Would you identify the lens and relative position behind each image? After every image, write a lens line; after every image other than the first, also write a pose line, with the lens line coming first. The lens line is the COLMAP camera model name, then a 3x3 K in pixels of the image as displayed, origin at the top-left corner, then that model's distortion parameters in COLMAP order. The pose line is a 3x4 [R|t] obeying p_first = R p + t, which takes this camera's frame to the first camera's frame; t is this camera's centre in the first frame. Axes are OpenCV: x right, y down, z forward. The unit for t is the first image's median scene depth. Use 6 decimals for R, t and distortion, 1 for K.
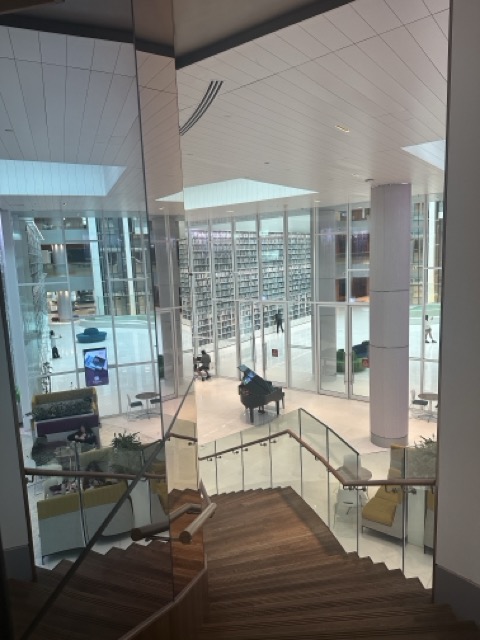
lens RADIAL K [[451.2, 0, 240.0], [0, 451.2, 320.0], [0, 0, 1]] dist [0.171923, 0.000083]
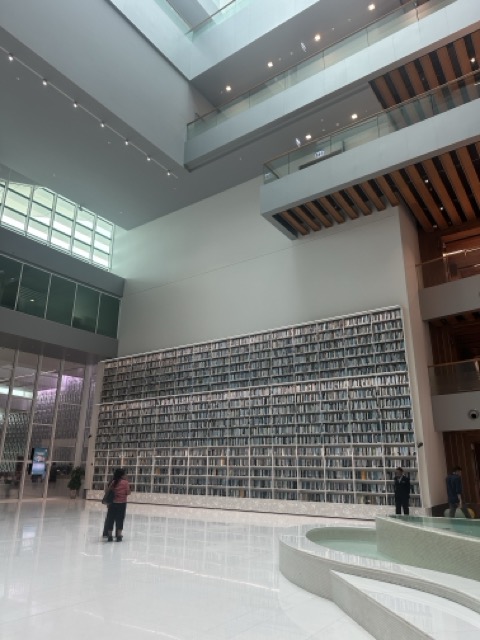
lens RADIAL K [[451.2, 0, 240.0], [0, 451.2, 320.0], [0, 0, 1]] dist [0.171923, 0.000083]
pose [[0.007365, -0.274877, -0.961451, 0.687183], [-0.158594, 0.948987, -0.272528, -0.041269], [0.987316, 0.154488, -0.036605, 1.011799]]
